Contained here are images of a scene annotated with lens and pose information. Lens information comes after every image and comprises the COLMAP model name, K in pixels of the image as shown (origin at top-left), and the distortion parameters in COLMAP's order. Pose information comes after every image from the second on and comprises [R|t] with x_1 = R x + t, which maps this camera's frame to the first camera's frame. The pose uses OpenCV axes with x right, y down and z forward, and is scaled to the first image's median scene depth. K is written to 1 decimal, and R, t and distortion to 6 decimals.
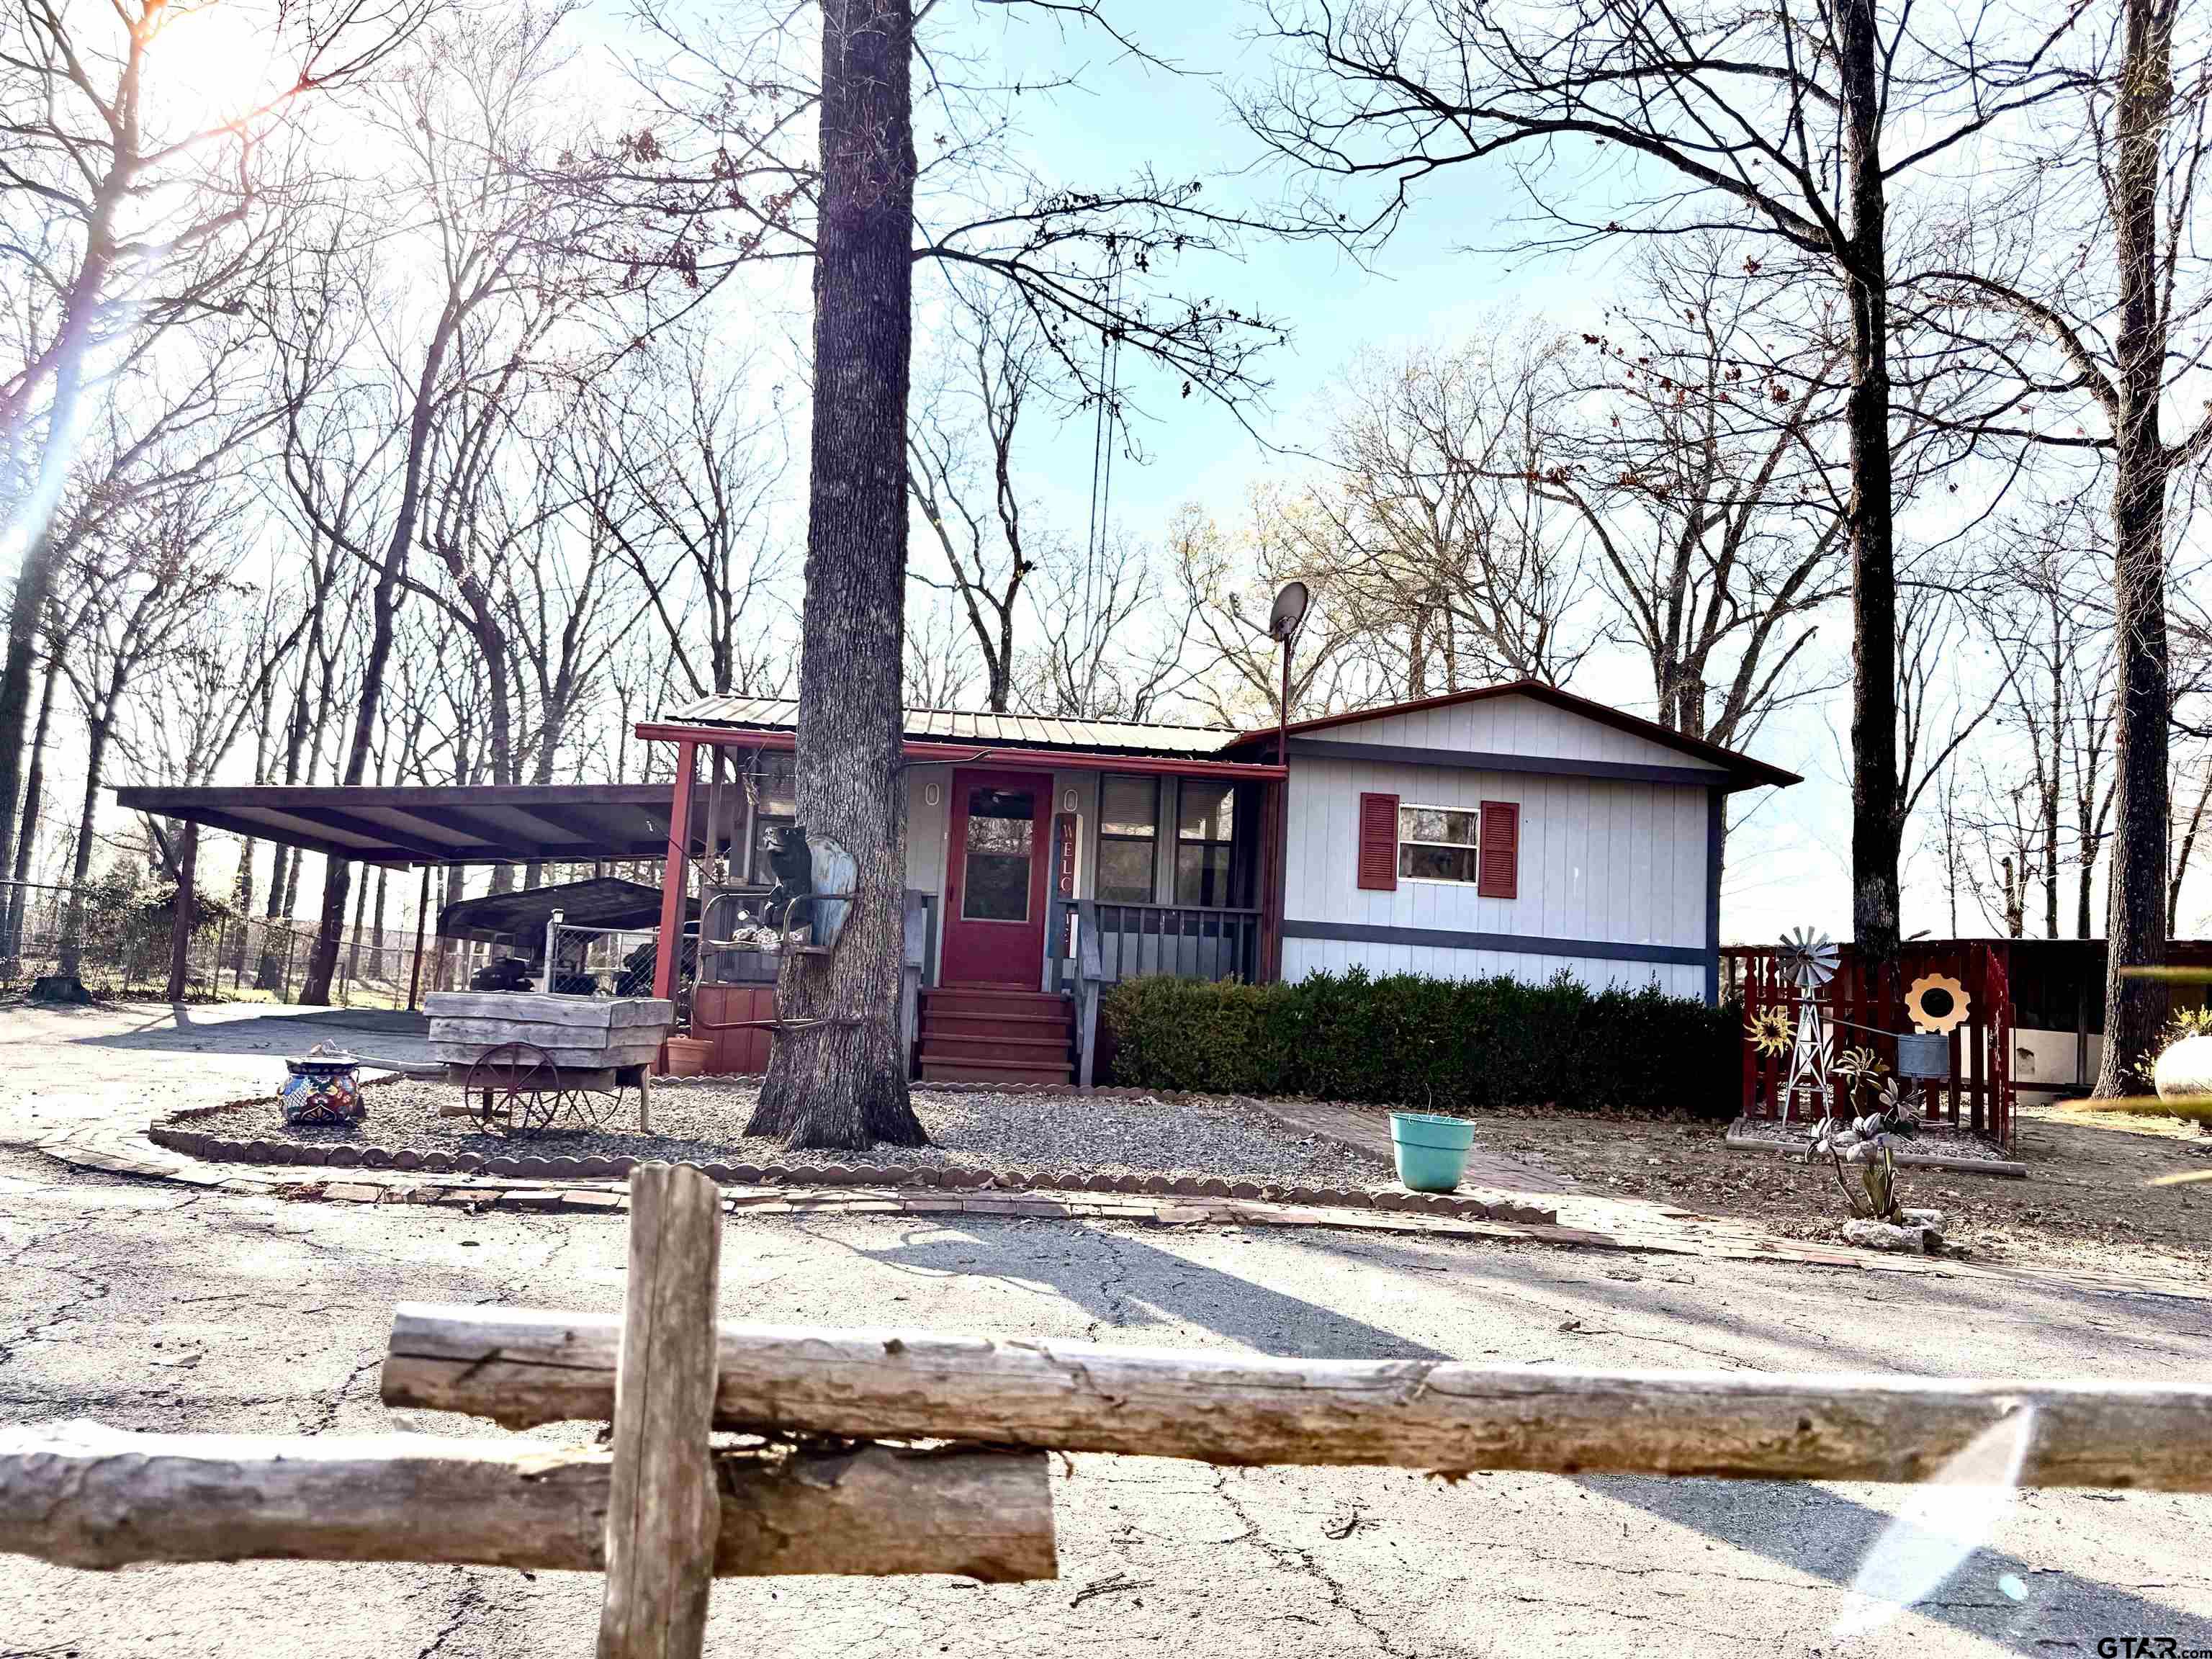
lens RADIAL K [[1559.1, 0, 1112.8], [0, 1559.1, 823.9], [0, 0, 1]] dist [0.094049, -0.150627]
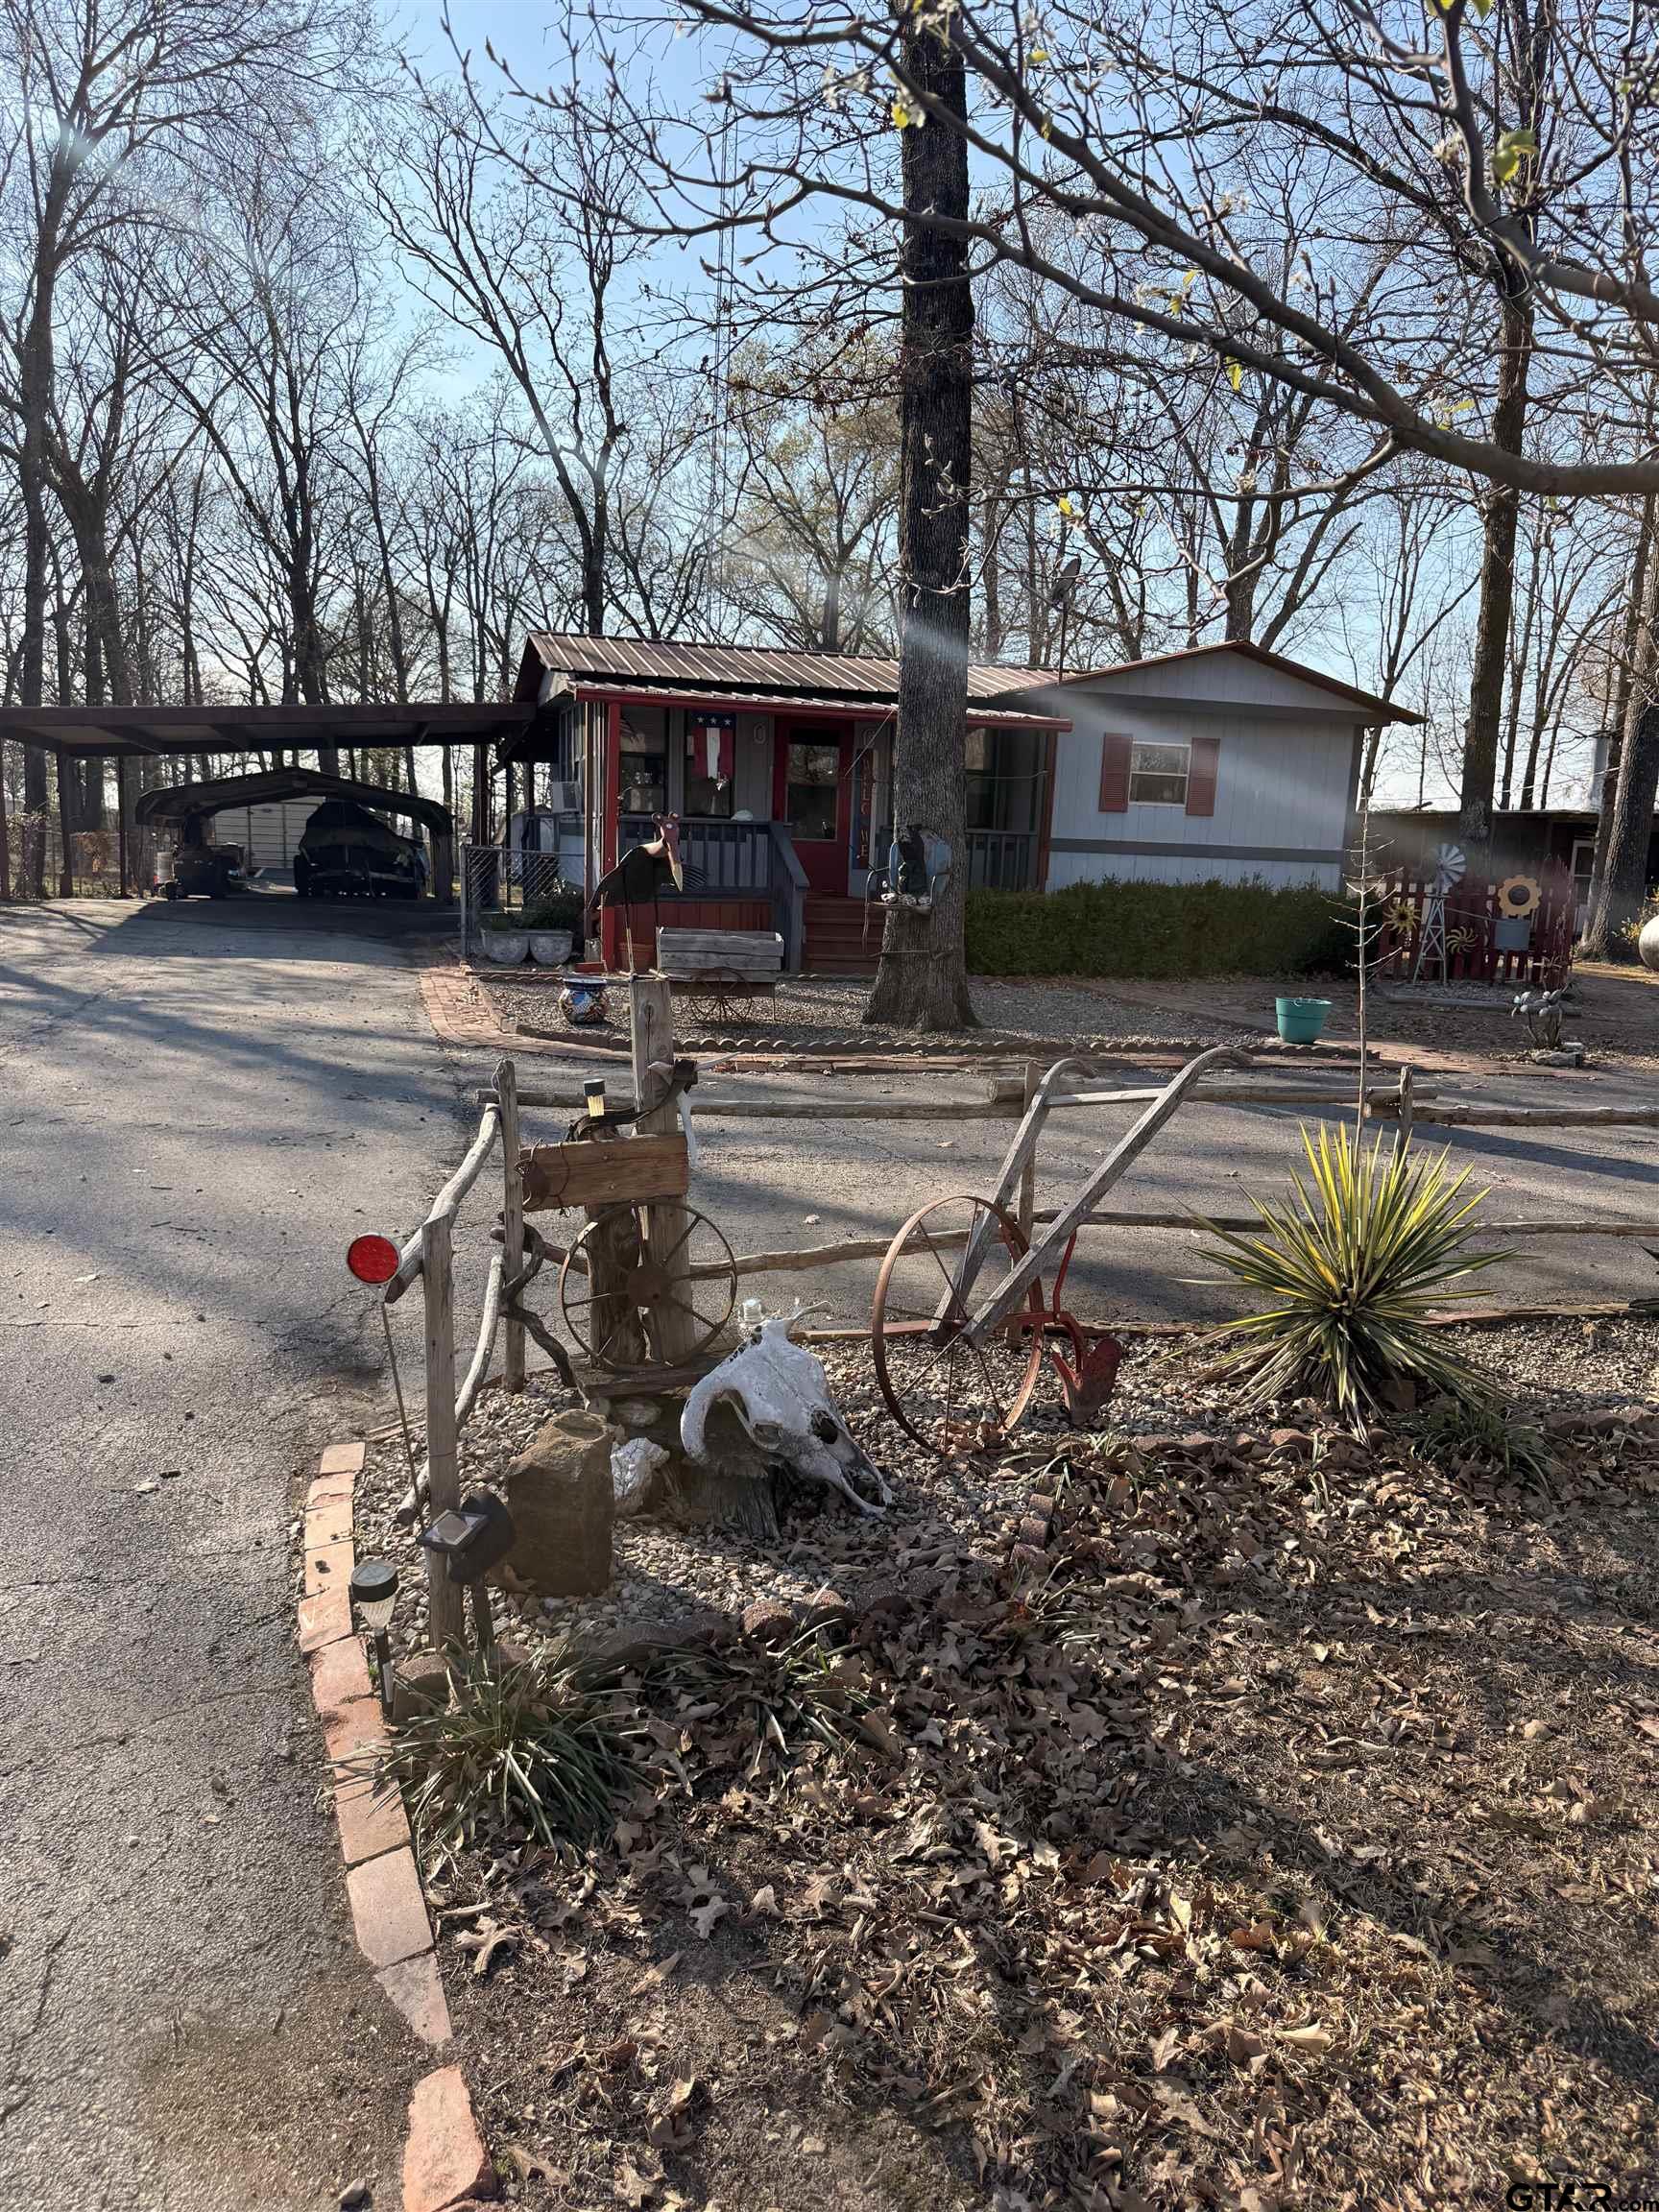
lens RADIAL K [[1559.1, 0, 829.5], [0, 1559.1, 1106.0], [0, 0, 1]] dist [0.094049, -0.150627]
pose [[0.986416, -0.040008, 0.159322, -0.133743], [-0.005438, 0.961404, 0.275086, -0.037794], [-0.164179, -0.272215, 0.948127, -0.123165]]
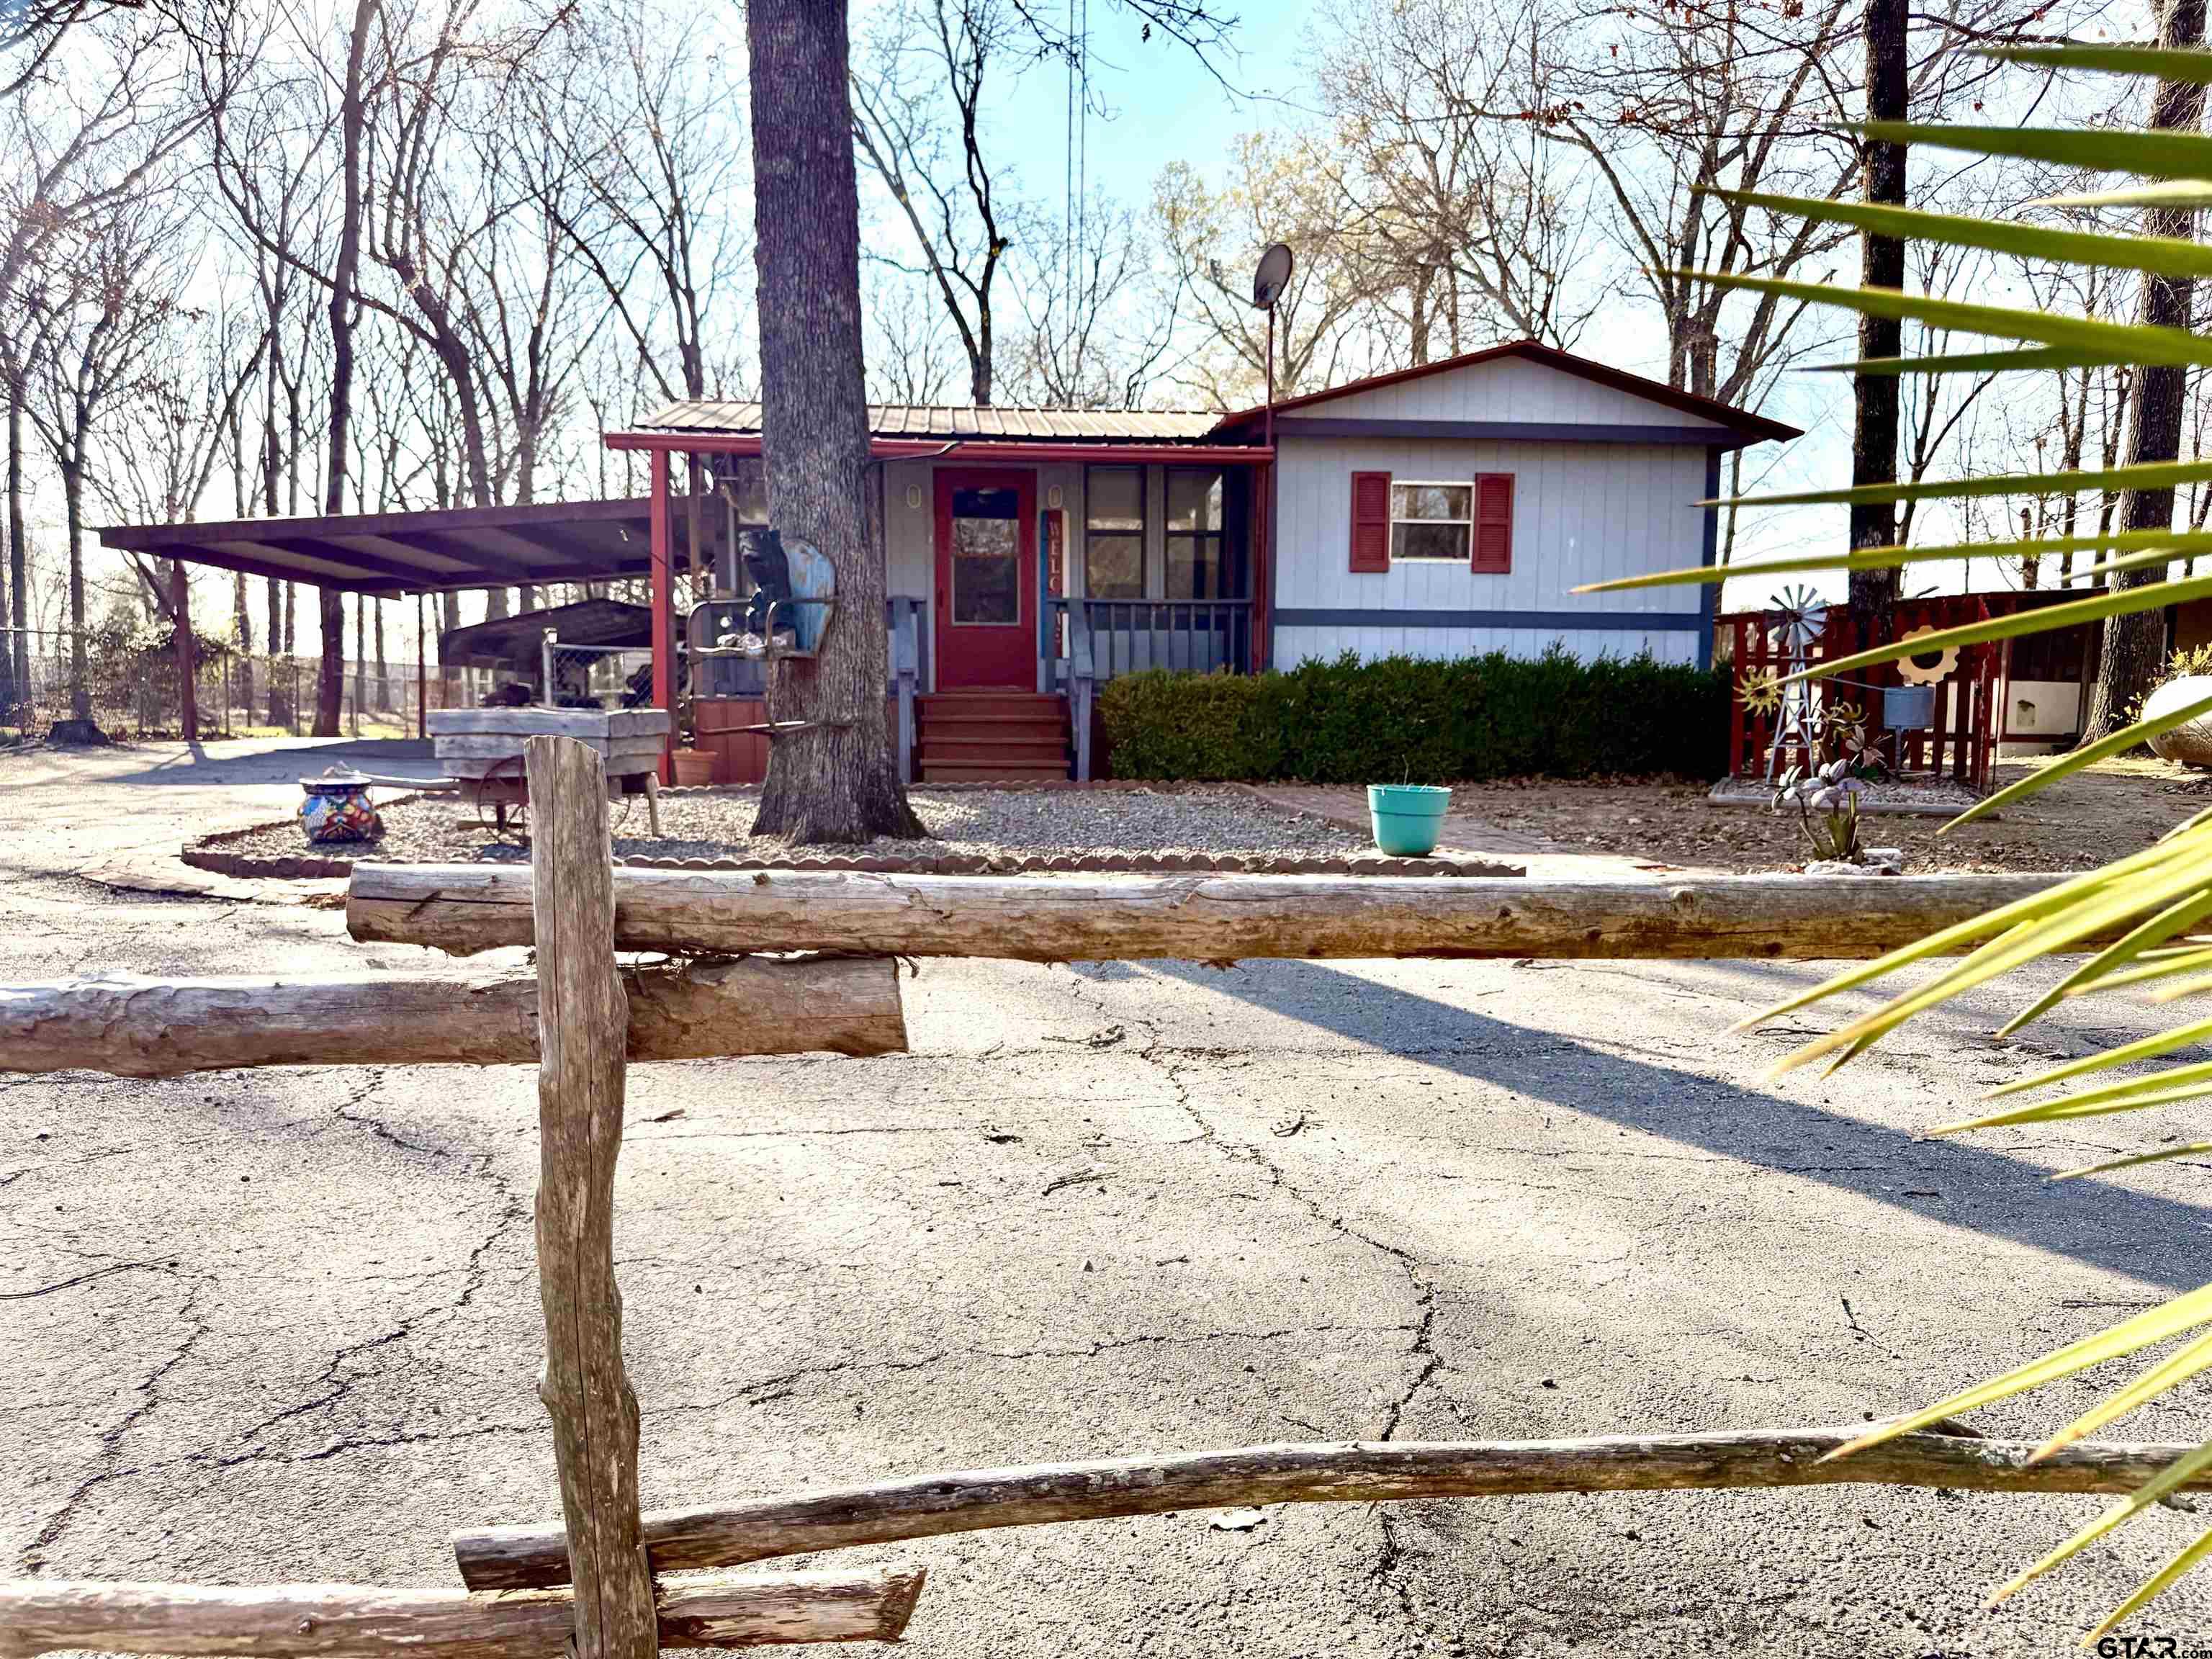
lens RADIAL K [[1575.2, 0, 1097.5], [0, 1575.2, 832.0], [0, 0, 1]] dist [0.042169, -0.063608]
pose [[0.998789, -0.045847, -0.017849, 0.003773], [0.048428, 0.980126, 0.192372, 0.001790], [0.008675, -0.193003, 0.981160, -0.005203]]
